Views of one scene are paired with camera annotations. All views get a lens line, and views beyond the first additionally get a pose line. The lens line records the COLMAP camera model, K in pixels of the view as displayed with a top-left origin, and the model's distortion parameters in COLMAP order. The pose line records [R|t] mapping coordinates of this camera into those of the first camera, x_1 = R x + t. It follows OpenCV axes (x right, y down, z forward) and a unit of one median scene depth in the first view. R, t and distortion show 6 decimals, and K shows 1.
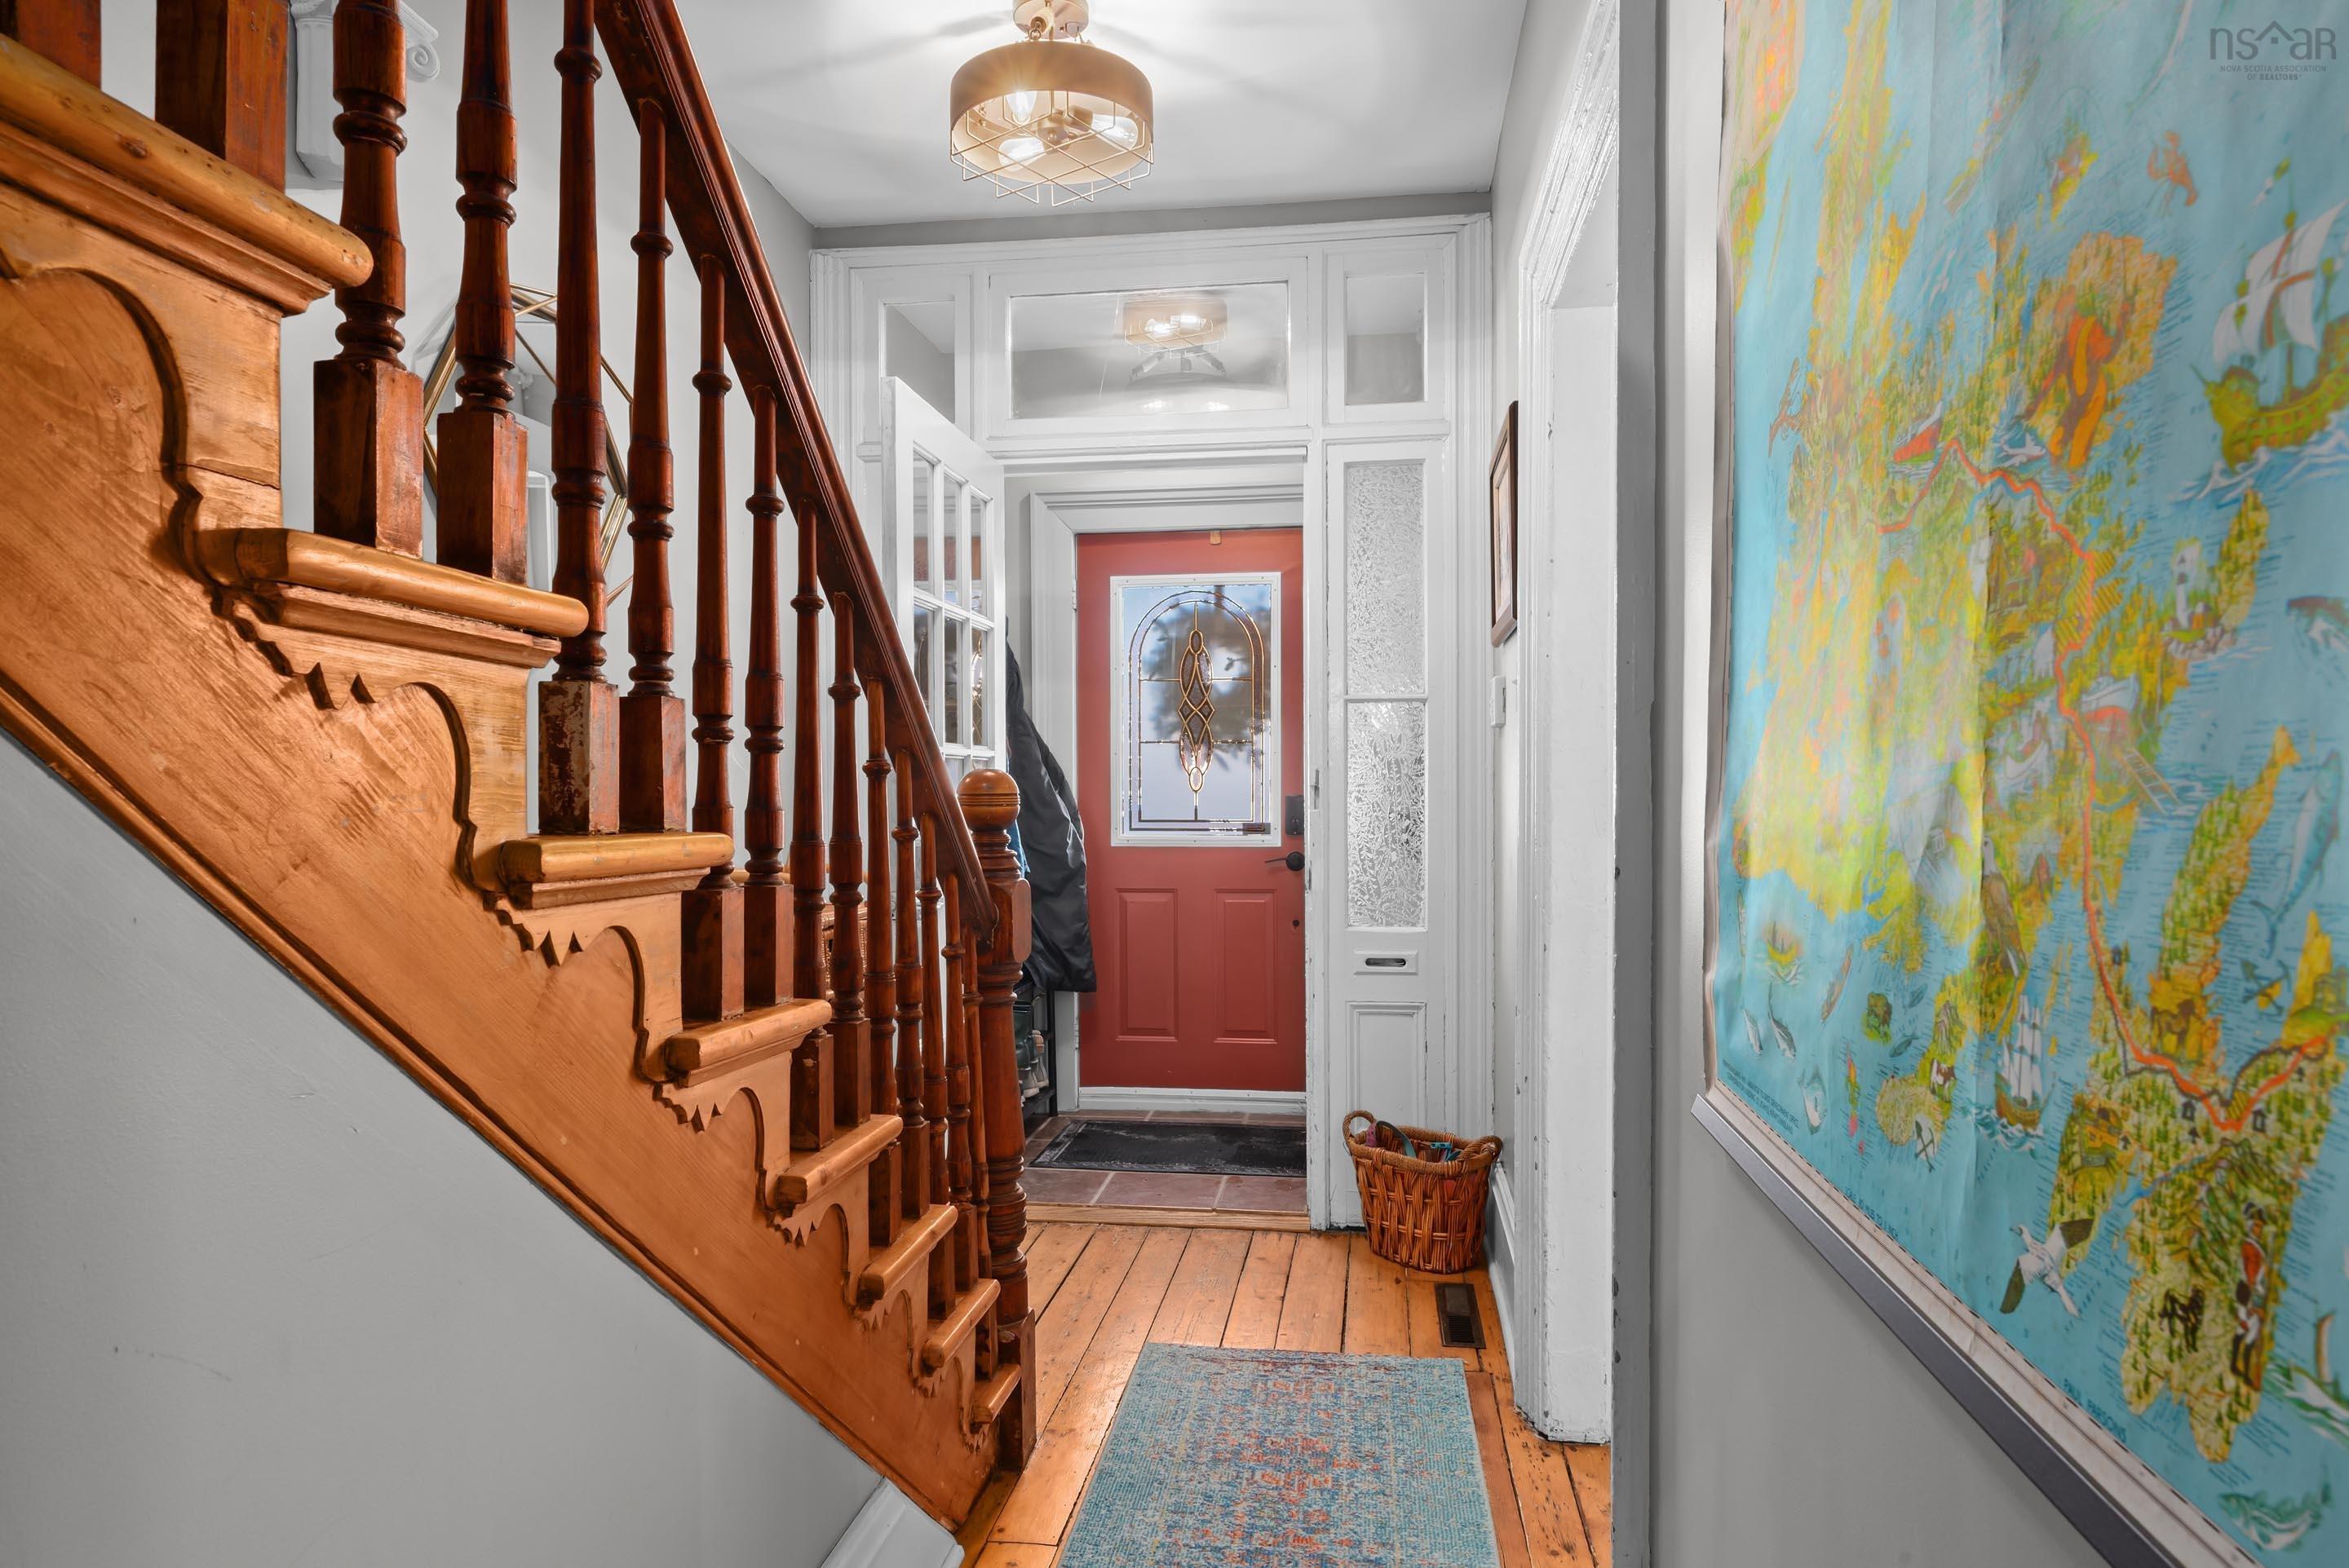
lens RADIAL K [[1414.5, 0, 1174.5], [0, 1414.5, 784.0], [0, 0, 1]] dist [0.000113, -0.000015]
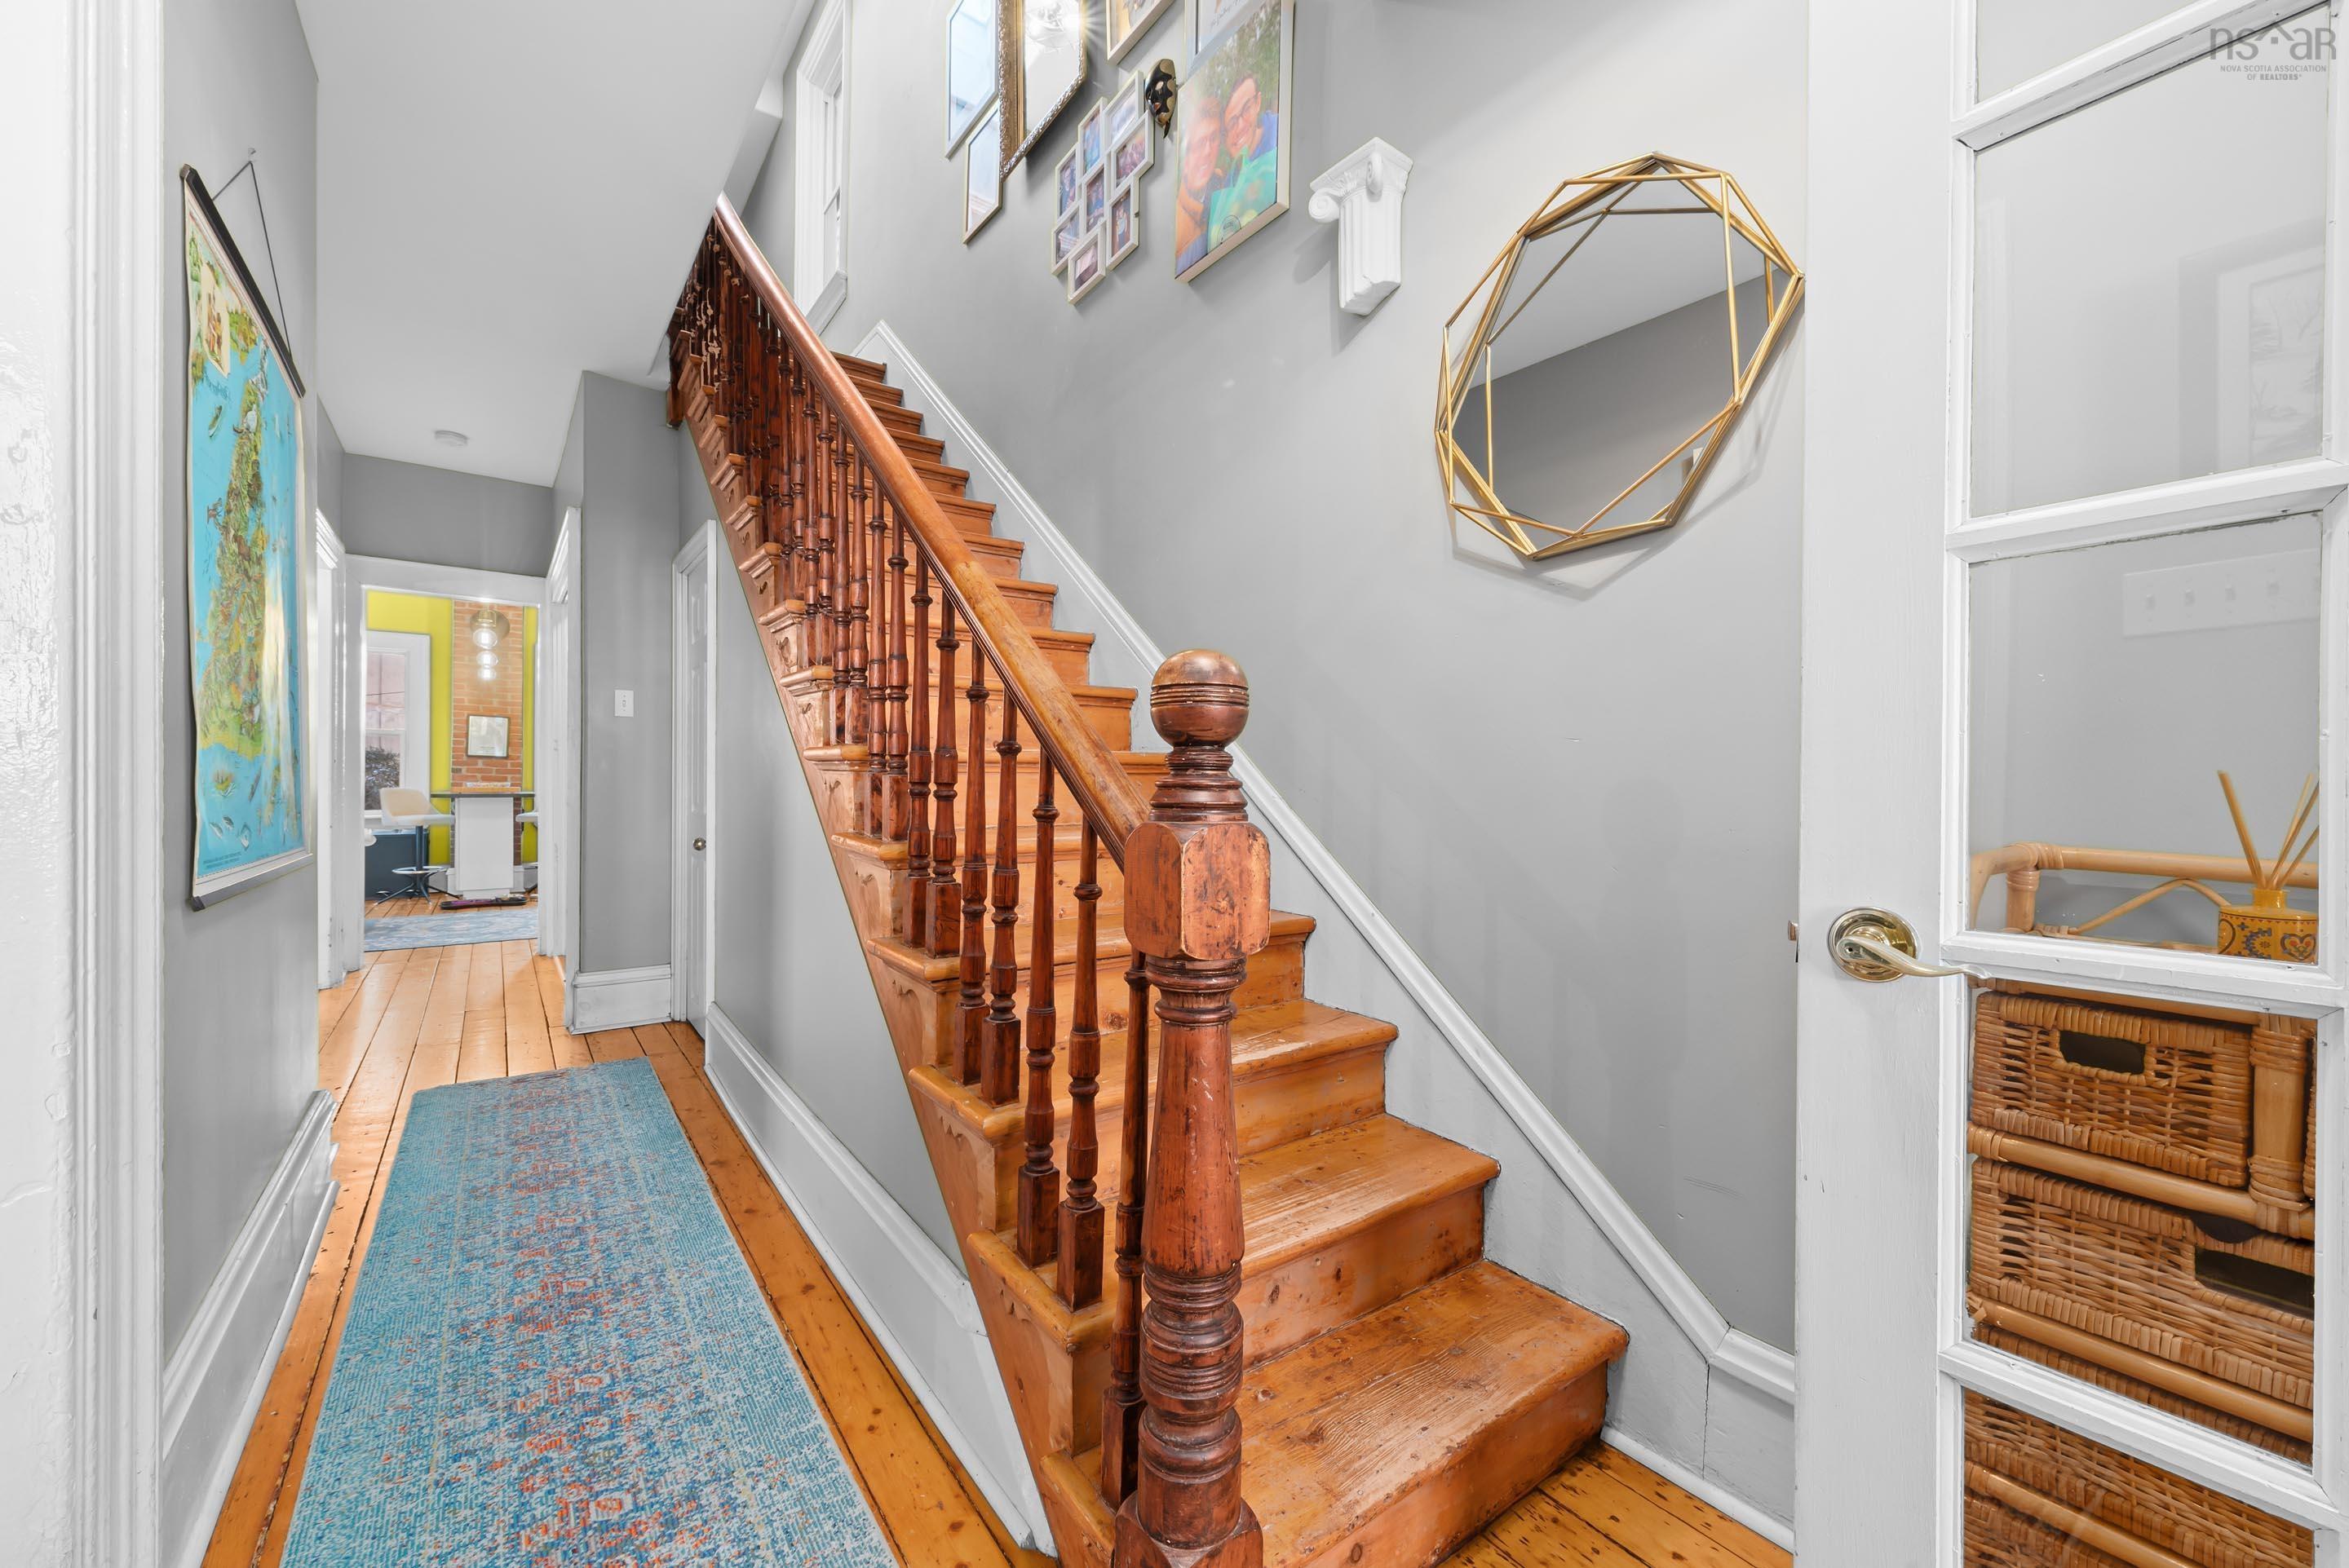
lens RADIAL K [[925.2, 0, 1174.5], [0, 925.2, 784.0], [0, 0, 1]] dist [0.000862, -0.000198]
pose [[-0.716019, -0.001923, -0.698078, 0.089869], [-0.000807, 0.999998, -0.001926, 0.029383], [0.698080, -0.000816, -0.716019, 0.690180]]
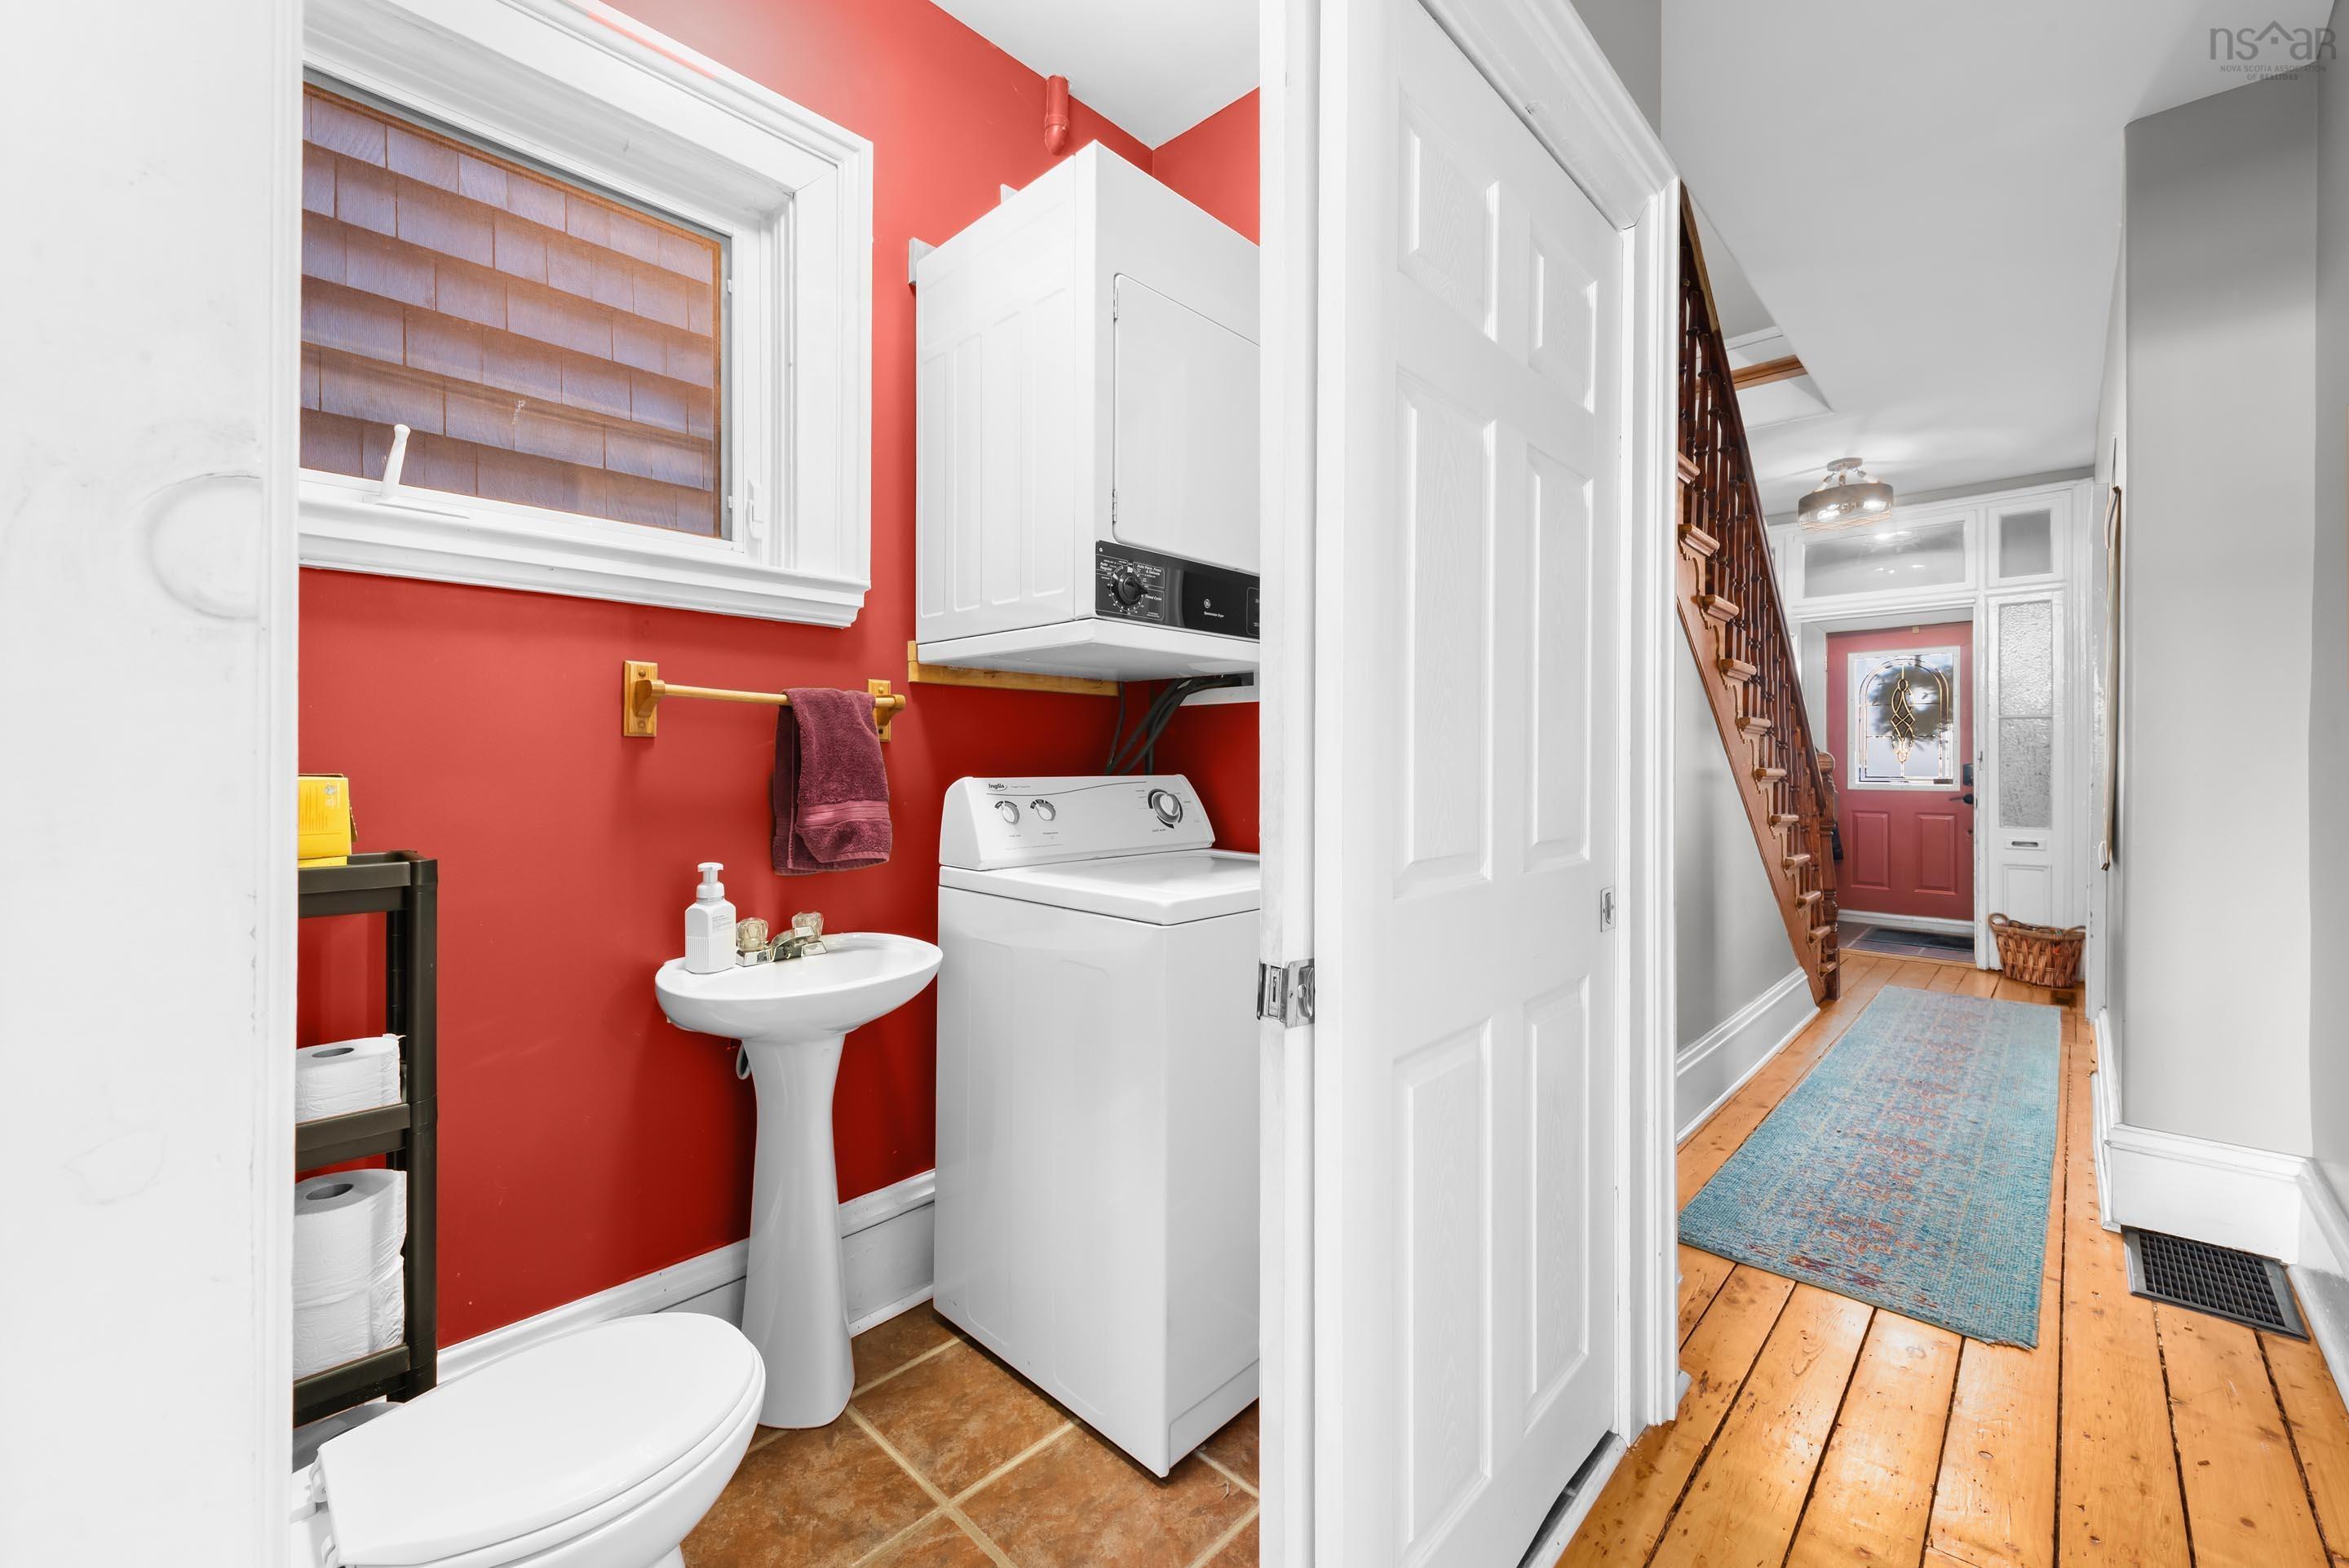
lens RADIAL K [[925.2, 0, 1174.5], [0, 925.2, 784.0], [0, 0, 1]] dist [0.000862, -0.000198]
pose [[0.807592, 0.004324, -0.589726, -0.043413], [0.009899, 0.999733, 0.020887, -0.000260], [0.589659, -0.022705, 0.807333, -0.643150]]
